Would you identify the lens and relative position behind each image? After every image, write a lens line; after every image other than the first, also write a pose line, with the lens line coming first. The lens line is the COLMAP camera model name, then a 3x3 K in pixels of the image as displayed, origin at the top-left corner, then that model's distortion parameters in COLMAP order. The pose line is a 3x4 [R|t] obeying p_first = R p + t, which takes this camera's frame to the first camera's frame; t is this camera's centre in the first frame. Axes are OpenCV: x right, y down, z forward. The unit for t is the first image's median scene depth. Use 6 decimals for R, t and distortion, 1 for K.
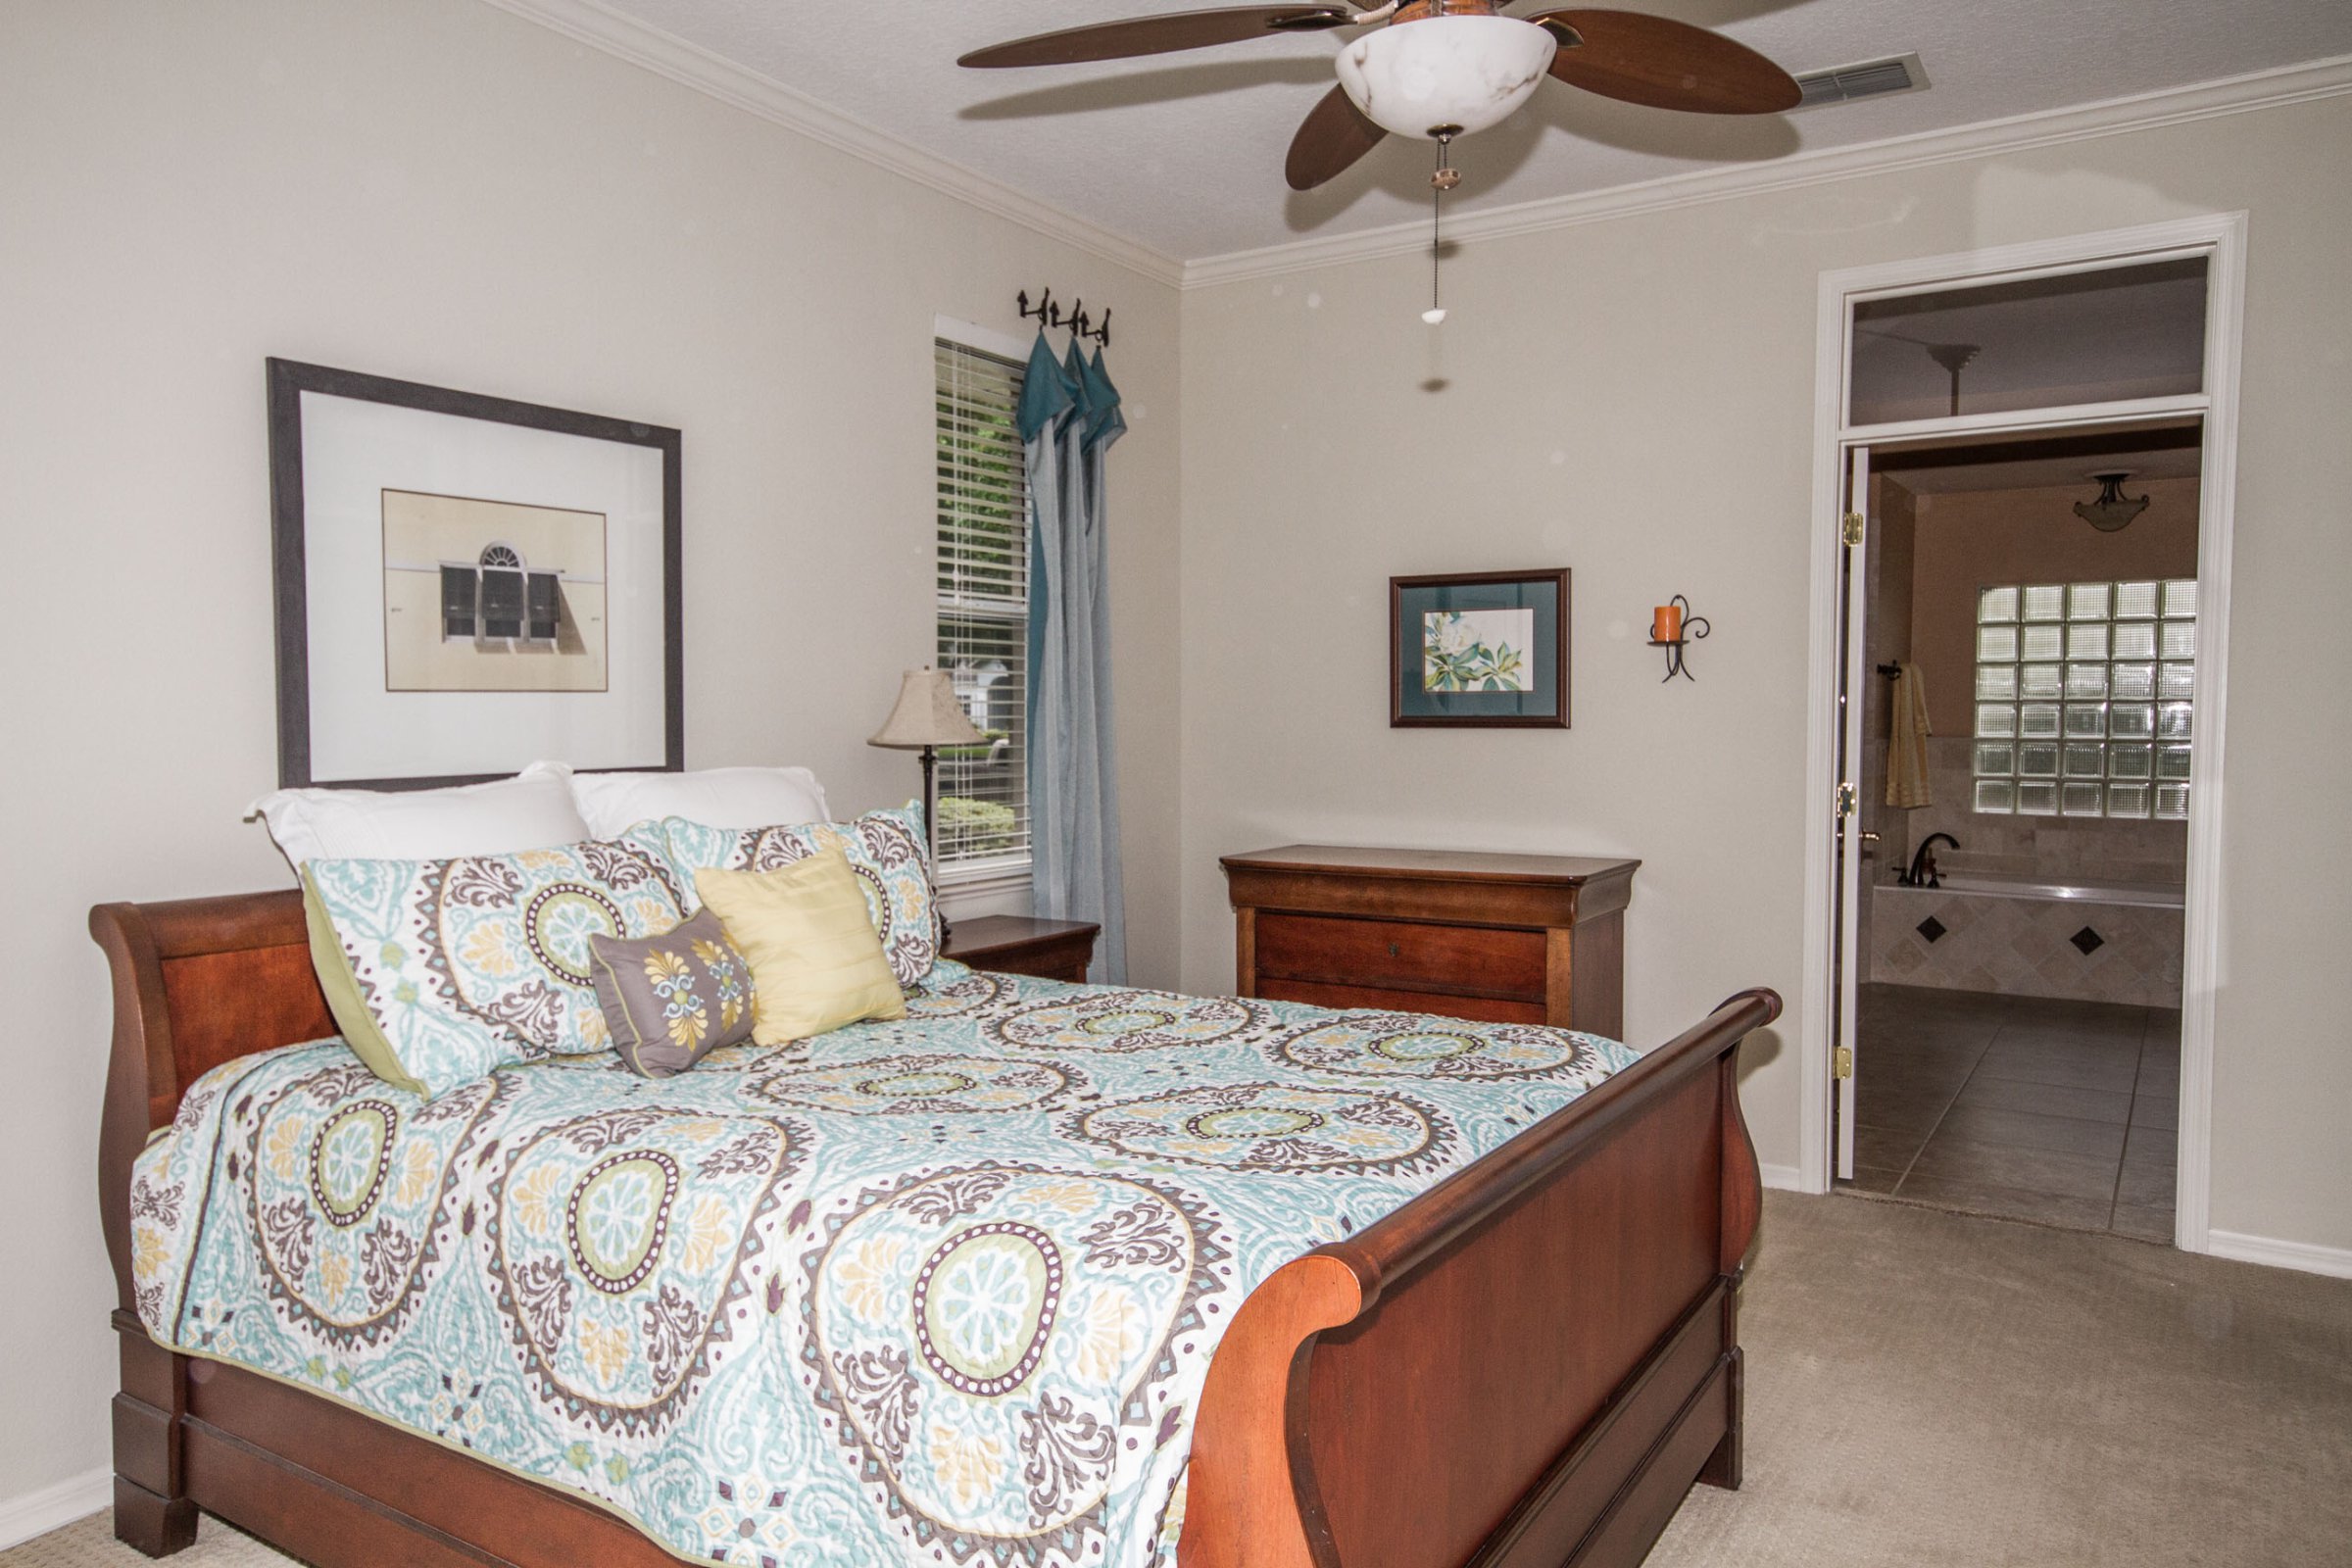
lens RADIAL K [[1629.1, 0, 1127.7], [0, 1629.1, 792.7], [0, 0, 1]] dist [0.008910, 0.006634]
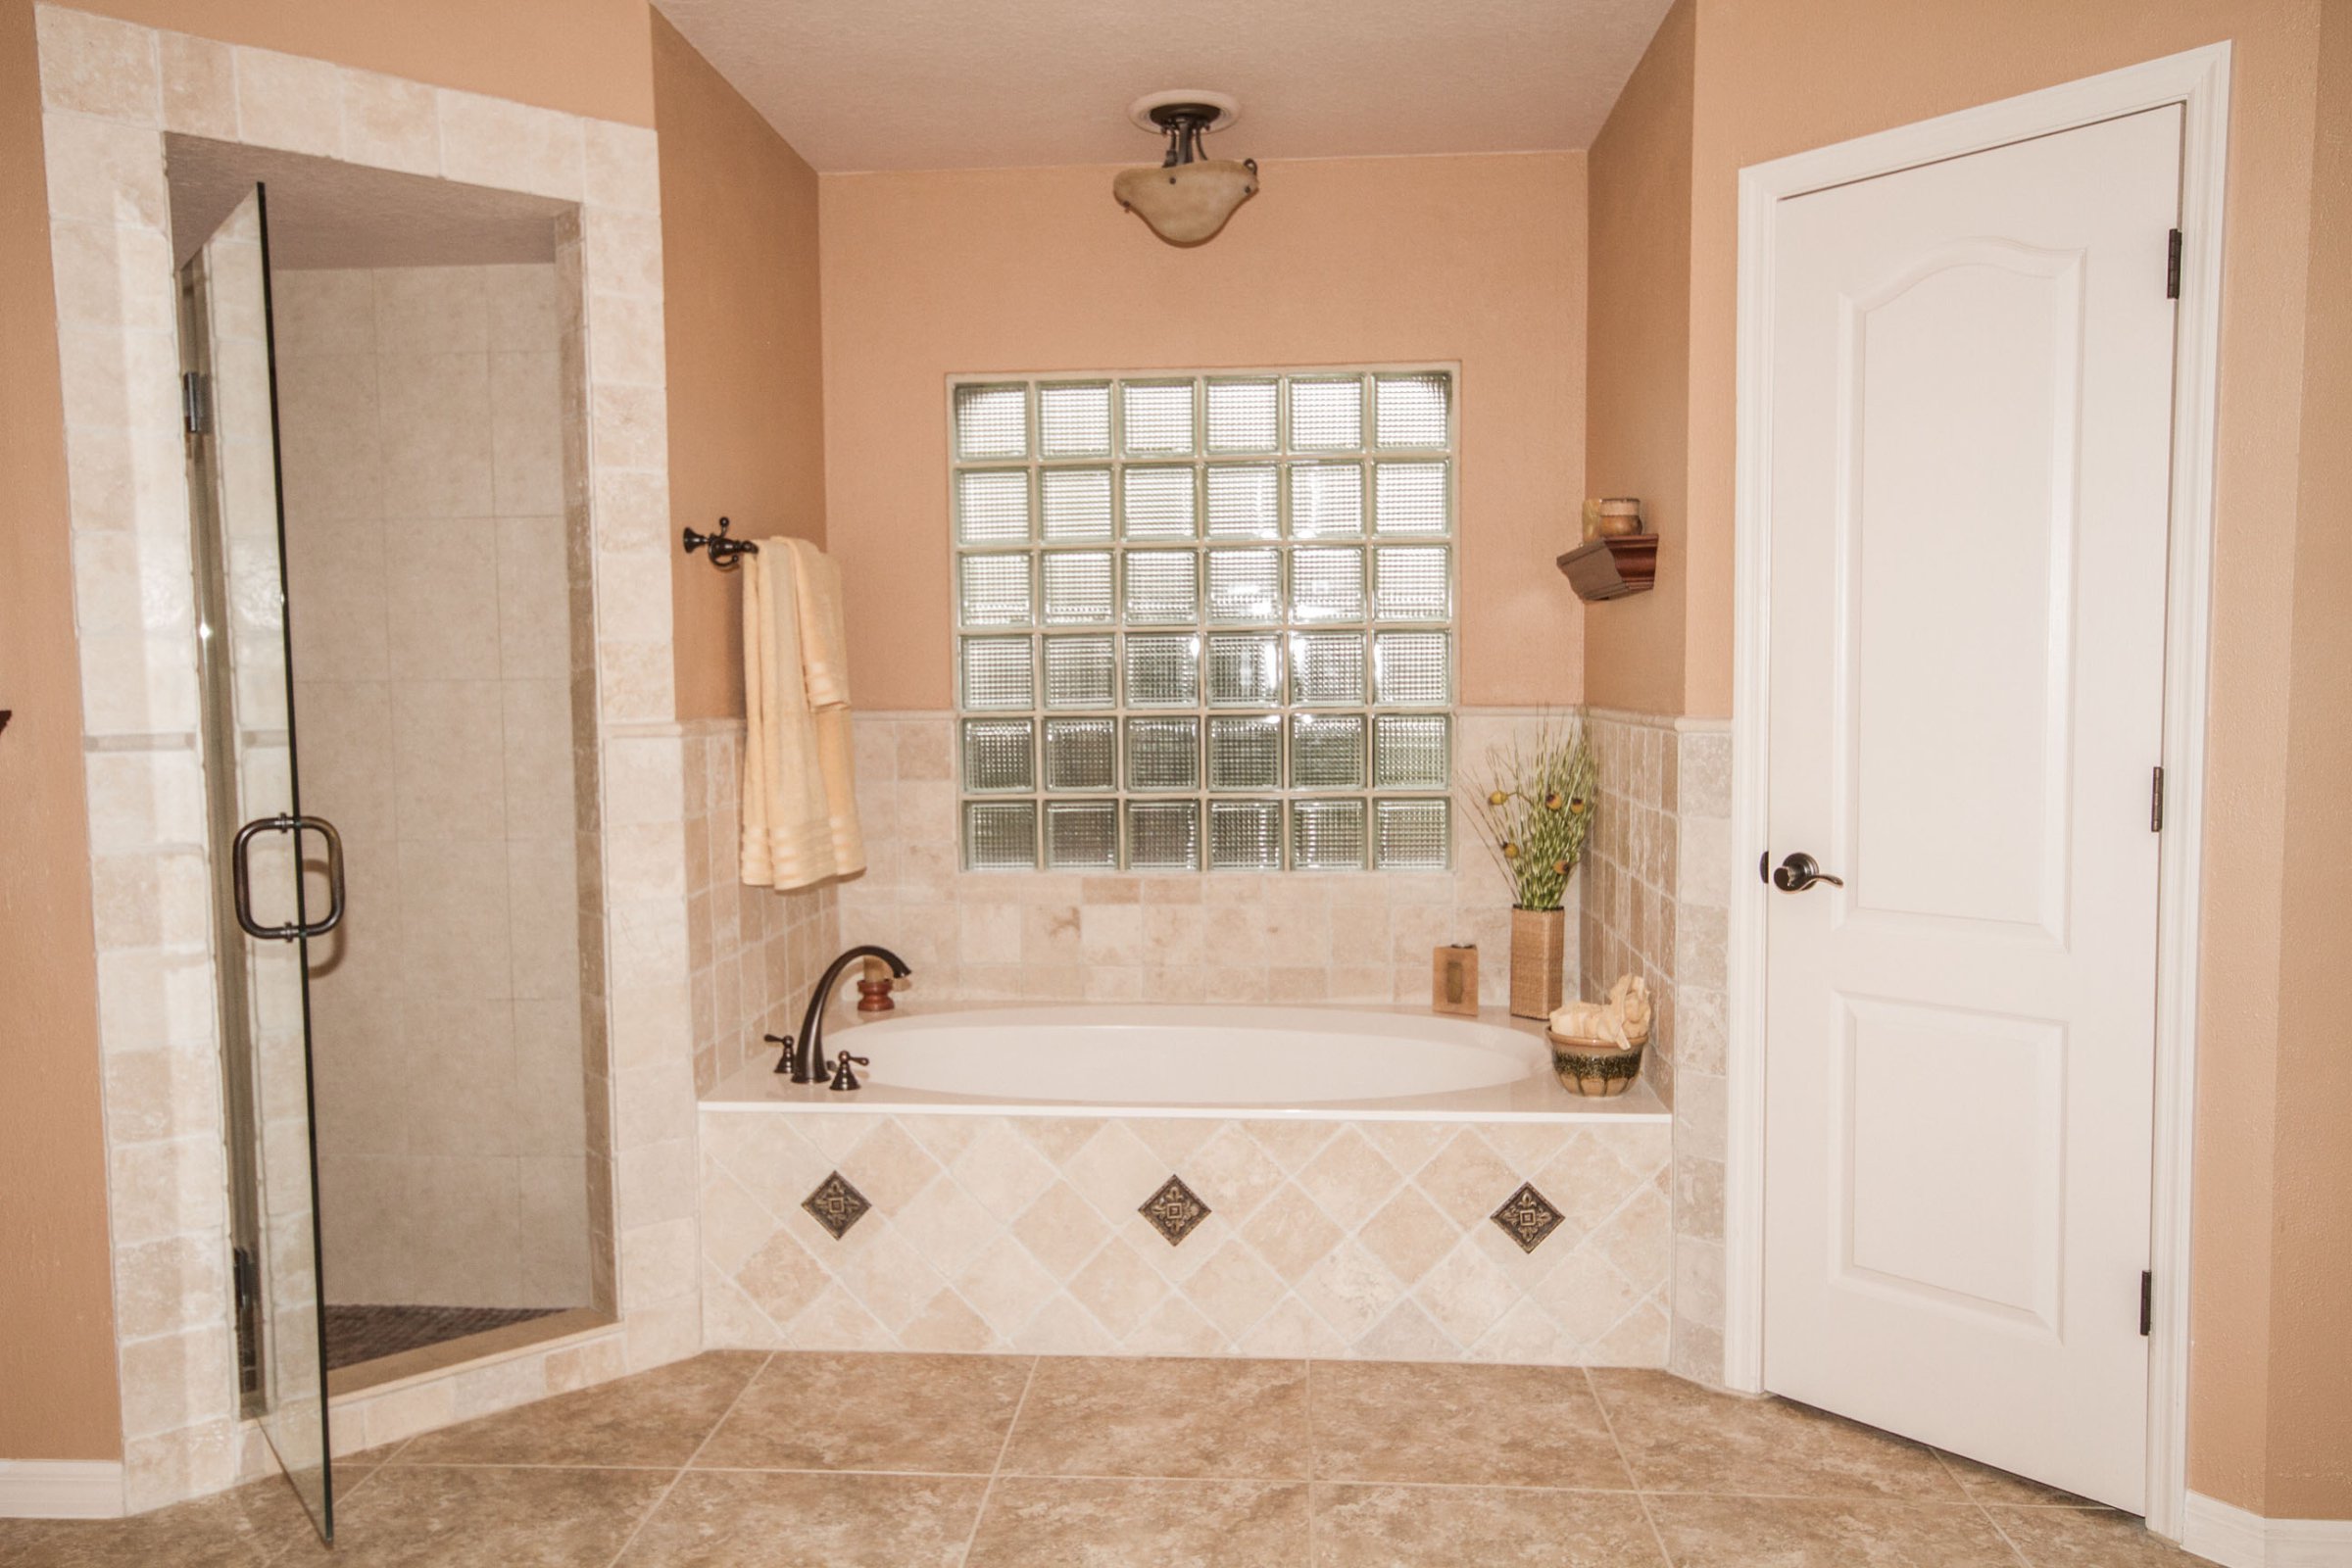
lens RADIAL K [[1743.5, 0, 1176.5], [0, 1743.5, 788.9], [0, 0, 1]] dist [0.000782, 0.000033]
pose [[0.871626, -0.046104, 0.487998, 0.338501], [0.039863, 0.998936, 0.023173, -0.021527], [-0.488548, -0.000745, 0.872537, 0.553138]]
